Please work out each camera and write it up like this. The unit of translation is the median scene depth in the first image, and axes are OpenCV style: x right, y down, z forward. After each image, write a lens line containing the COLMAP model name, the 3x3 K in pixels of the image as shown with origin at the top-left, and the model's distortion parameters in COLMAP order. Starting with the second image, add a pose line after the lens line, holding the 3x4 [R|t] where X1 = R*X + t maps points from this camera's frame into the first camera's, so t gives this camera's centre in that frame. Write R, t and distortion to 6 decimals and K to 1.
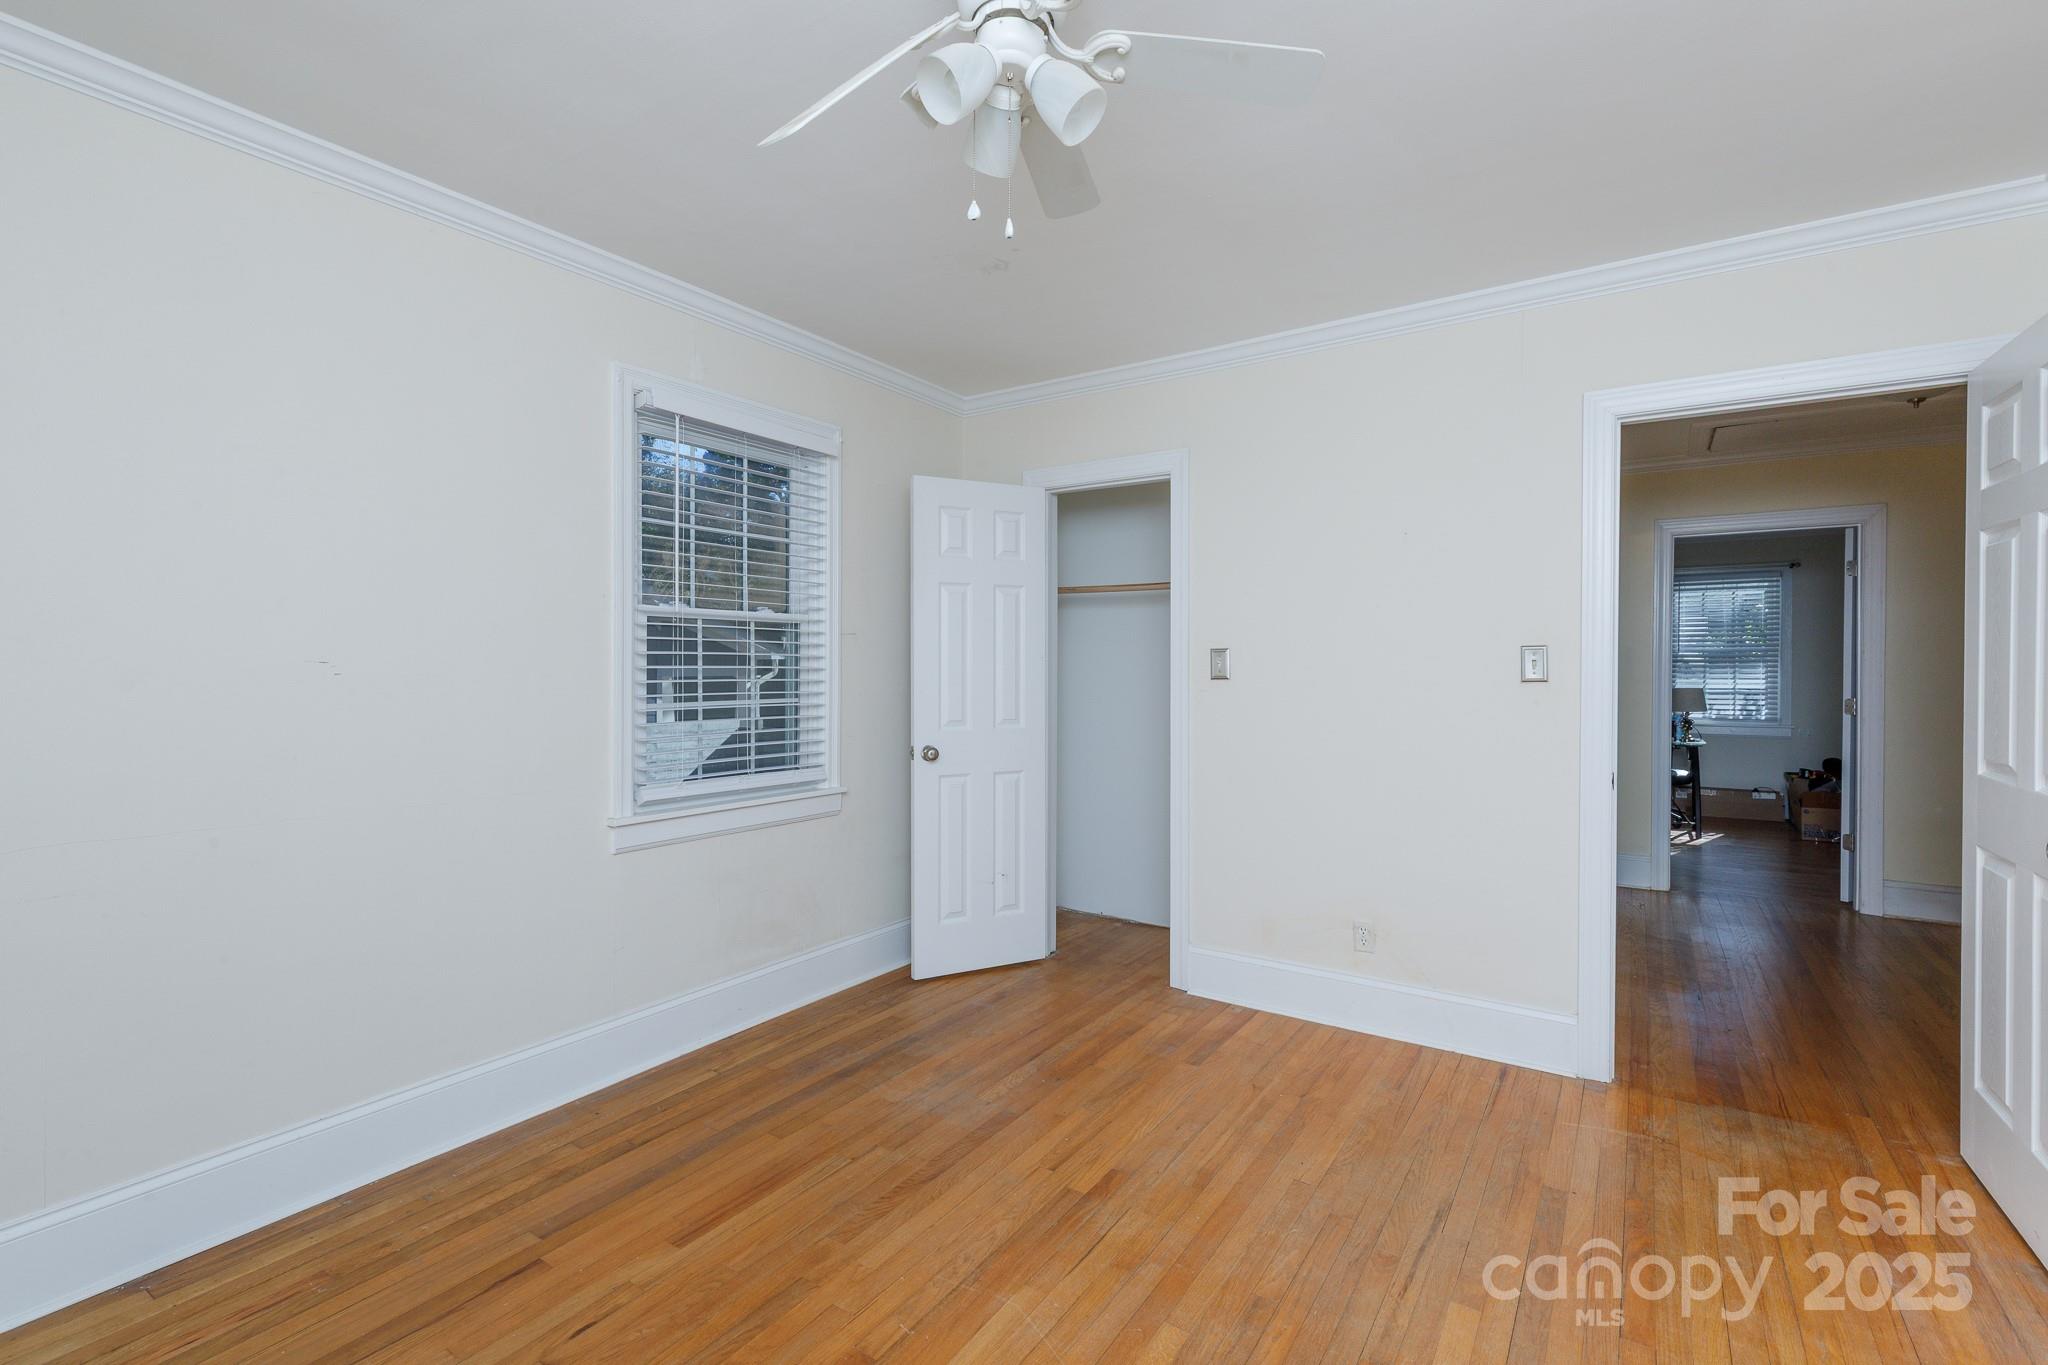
lens RADIAL K [[906.9, 0, 1025.2], [0, 906.9, 673.2], [0, 0, 1]] dist [0.002916, 0.000392]
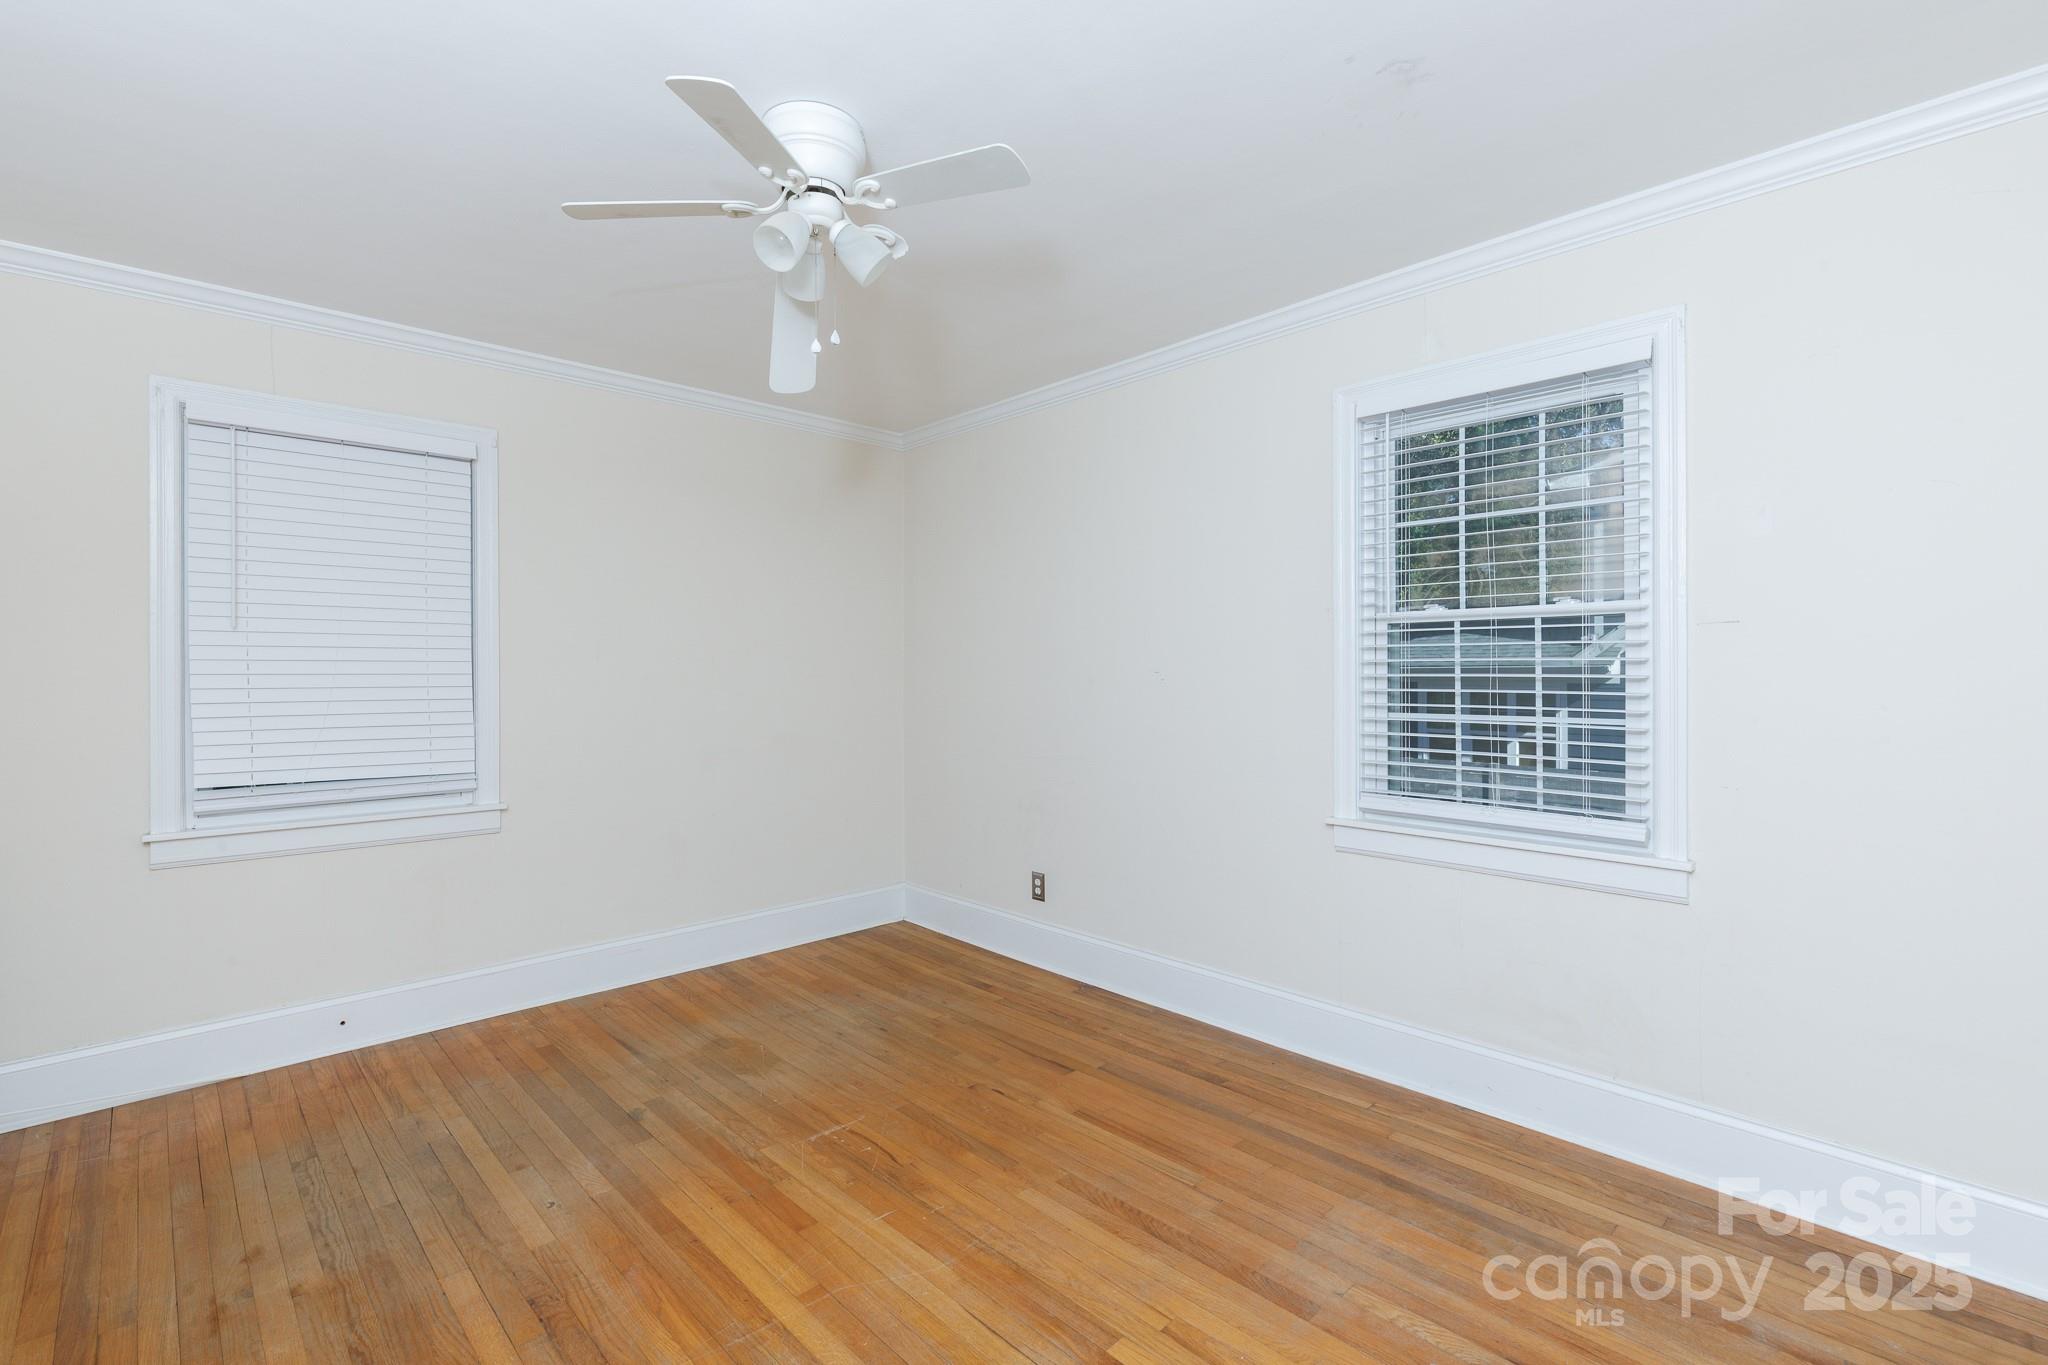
lens RADIAL K [[906.9, 0, 1025.2], [0, 906.9, 673.2], [0, 0, 1]] dist [0.002916, 0.000392]
pose [[-0.197962, 0.001656, -0.980208, 0.675135], [-0.007230, 0.999969, 0.003150, -0.009811], [0.980183, 0.007710, -0.197944, 0.863796]]
